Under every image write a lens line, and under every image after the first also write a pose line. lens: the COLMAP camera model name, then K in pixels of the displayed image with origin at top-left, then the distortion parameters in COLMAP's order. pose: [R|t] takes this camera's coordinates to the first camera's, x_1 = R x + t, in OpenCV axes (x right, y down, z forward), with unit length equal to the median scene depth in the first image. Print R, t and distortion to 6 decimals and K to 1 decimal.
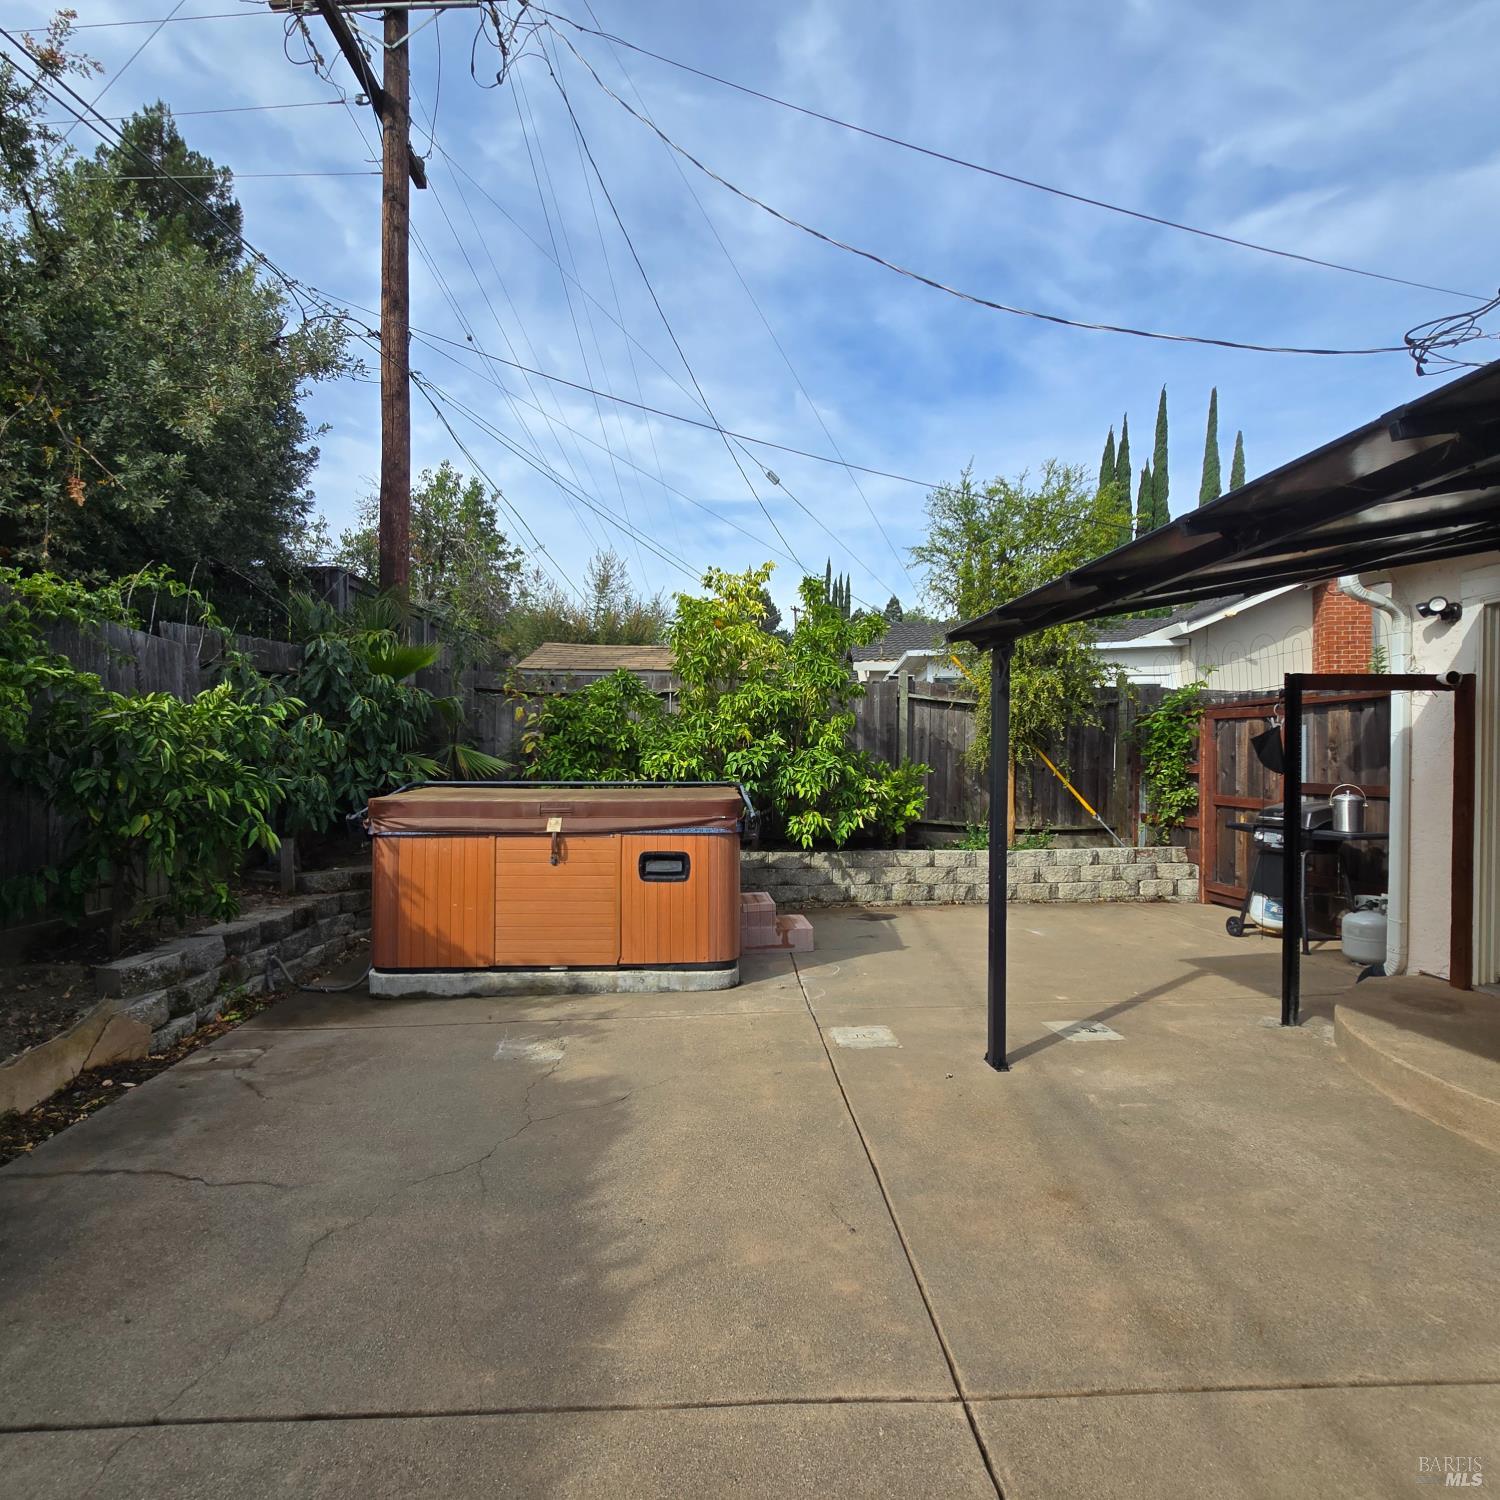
lens RADIAL K [[820.9, 0, 746.8], [0, 820.9, 762.6], [0, 0, 1]] dist [-0.001239, -0.001117]
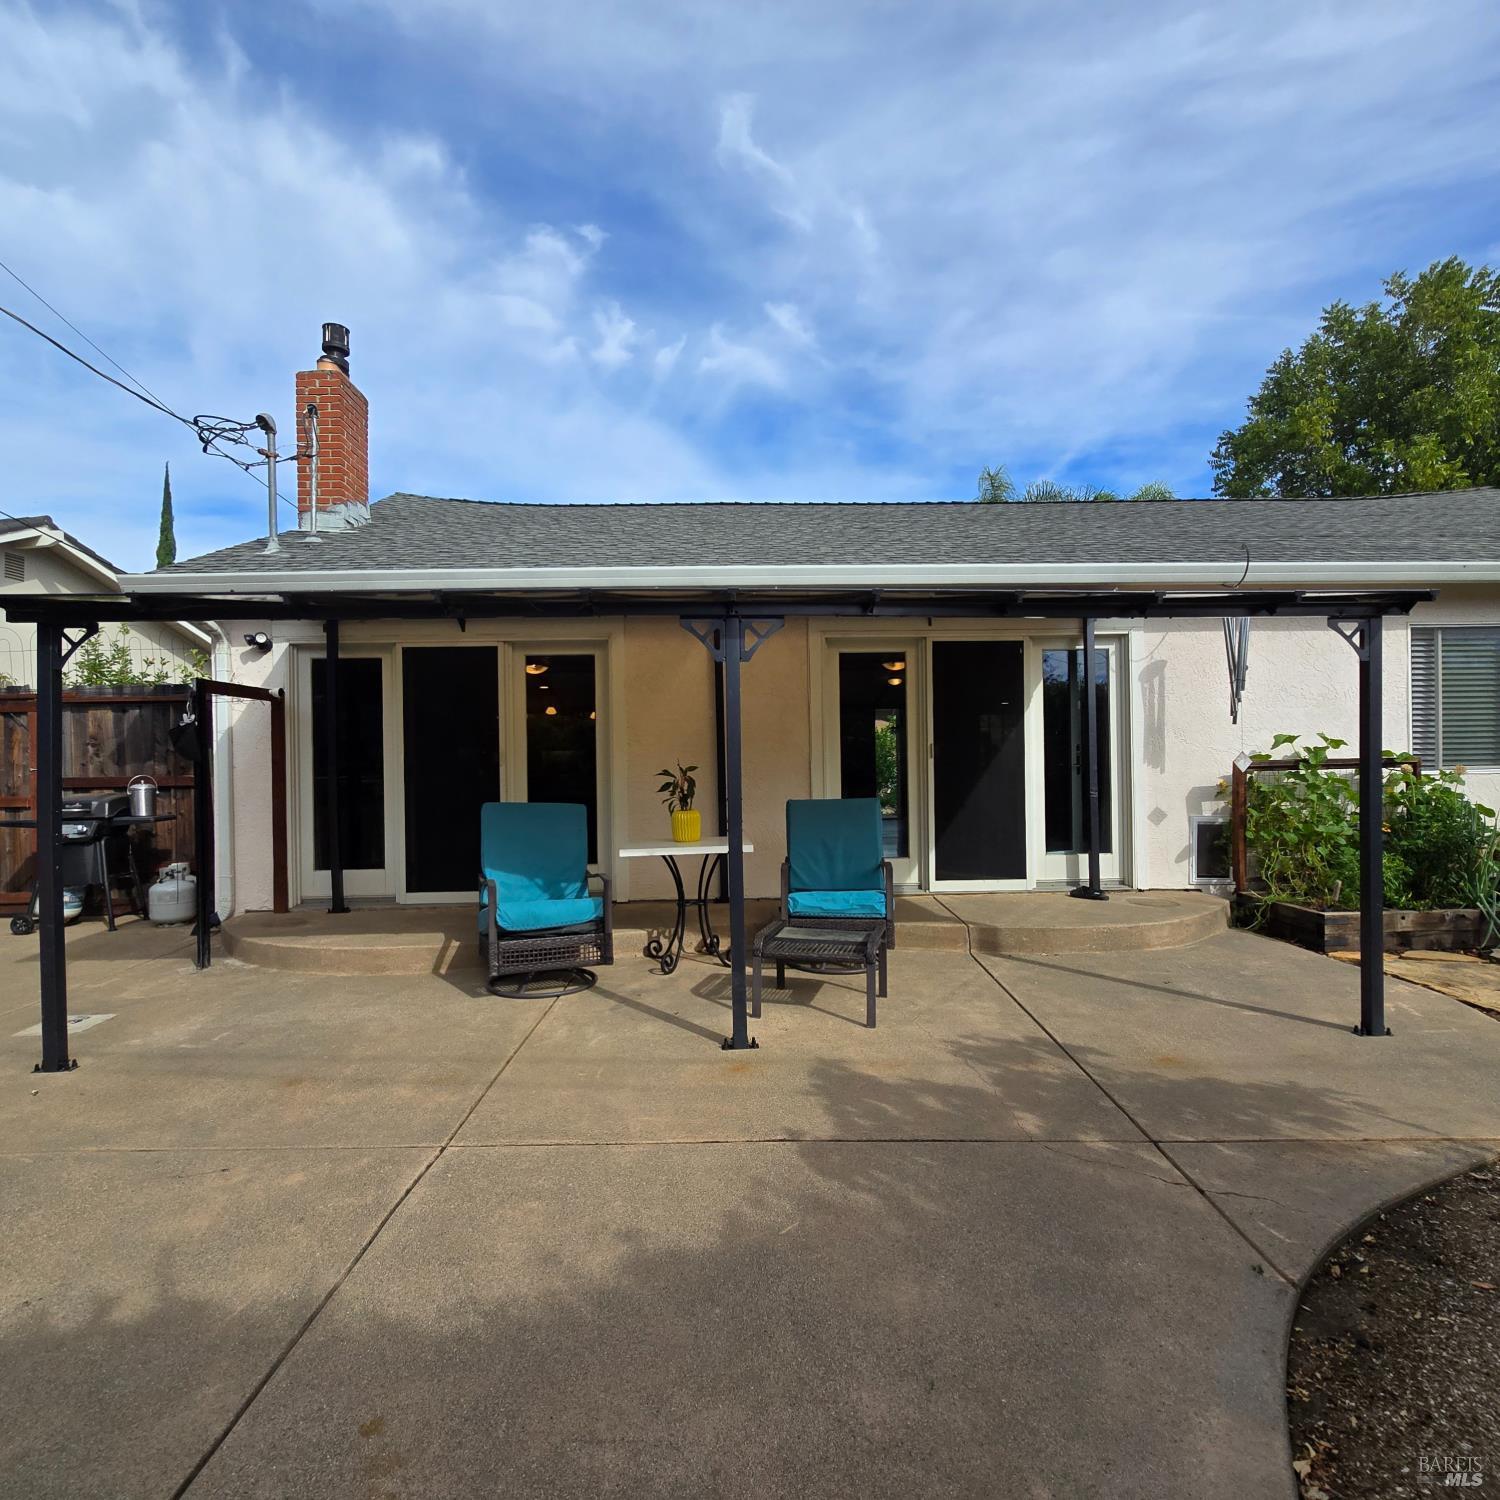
lens RADIAL K [[820.9, 0, 748.8], [0, 820.9, 753.9], [0, 0, 1]] dist [-0.001239, -0.001117]
pose [[0.022466, 0.008600, 0.999711, -0.494426], [0.016551, 0.999823, -0.008973, 0.026129], [-0.999611, 0.016747, 0.022319, 0.151432]]
